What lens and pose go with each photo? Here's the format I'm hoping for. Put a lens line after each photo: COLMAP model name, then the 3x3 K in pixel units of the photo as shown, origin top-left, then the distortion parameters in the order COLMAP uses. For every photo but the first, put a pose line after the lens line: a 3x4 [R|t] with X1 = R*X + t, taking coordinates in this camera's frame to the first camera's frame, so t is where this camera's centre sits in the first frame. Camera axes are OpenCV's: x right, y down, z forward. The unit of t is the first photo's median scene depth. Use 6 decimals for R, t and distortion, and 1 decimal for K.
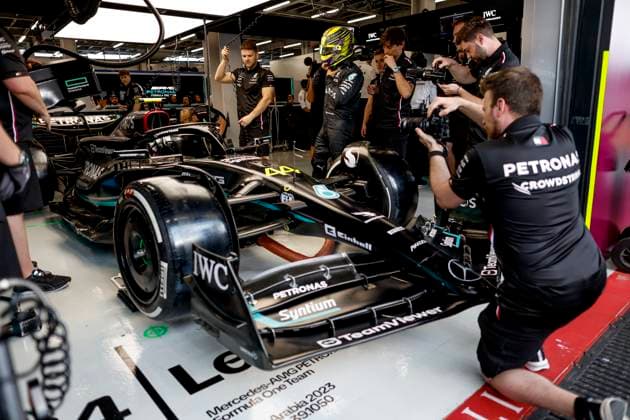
lens RADIAL K [[430.9, 0, 315.0], [0, 430.9, 210.0], [0, 0, 1]] dist [-0.052432, 0.047982]
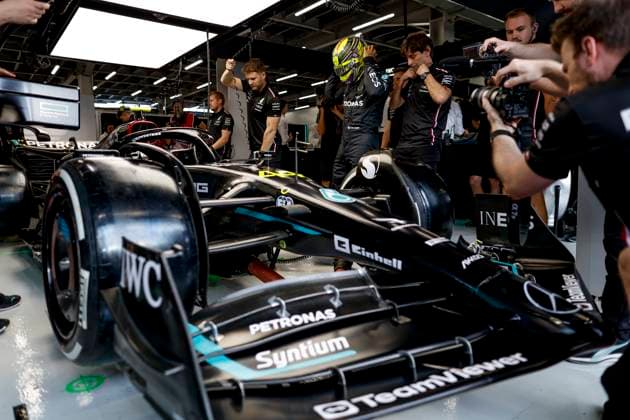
lens RADIAL K [[430.9, 0, 315.0], [0, 430.9, 210.0], [0, 0, 1]] dist [-0.052432, 0.047982]
pose [[0.999285, 0.020529, -0.031742, 0.014886], [-0.024542, 0.990986, -0.131701, 0.102062], [0.028752, 0.132385, 0.990781, 0.337100]]
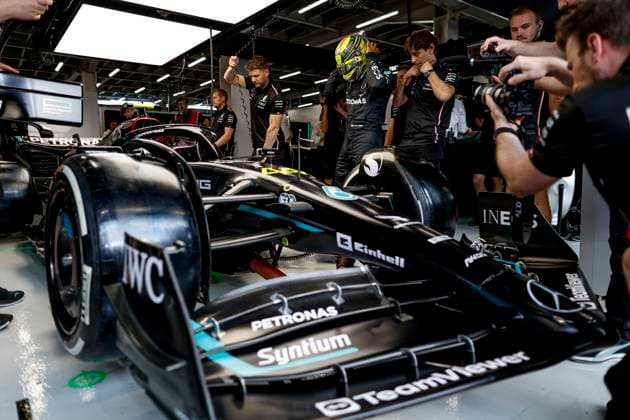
lens RADIAL K [[430.9, 0, 315.0], [0, 430.9, 210.0], [0, 0, 1]] dist [-0.052432, 0.047982]
pose [[0.998955, 0.025590, -0.037862, 0.015064], [-0.030206, 0.991459, -0.126871, 0.103229], [0.034292, 0.127882, 0.991196, 0.338772]]
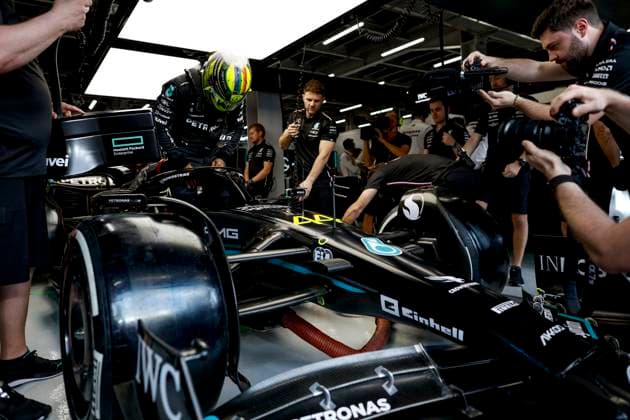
lens RADIAL K [[430.9, 0, 315.0], [0, 430.9, 210.0], [0, 0, 1]] dist [-0.052432, 0.047982]
pose [[0.994932, 0.001986, -0.100533, -0.011651], [-0.020497, 0.982816, -0.183444, 0.032848], [0.098441, 0.184575, 0.977876, 0.420997]]
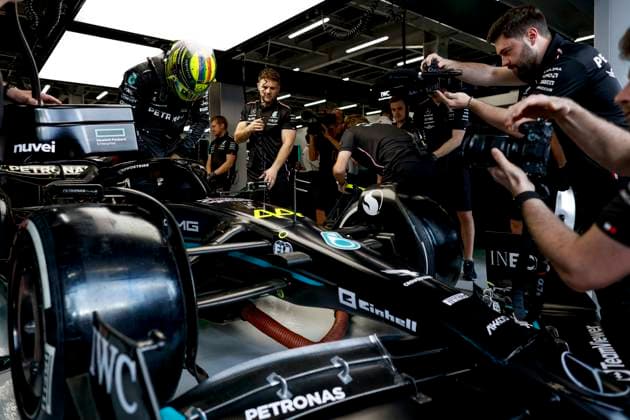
lens RADIAL K [[430.9, 0, 315.0], [0, 430.9, 210.0], [0, 0, 1]] dist [-0.052432, 0.047982]
pose [[0.999709, 0.019272, -0.014491, -0.006606], [-0.021485, 0.984780, -0.172472, 0.035232], [0.010947, 0.172733, 0.984908, 0.411012]]
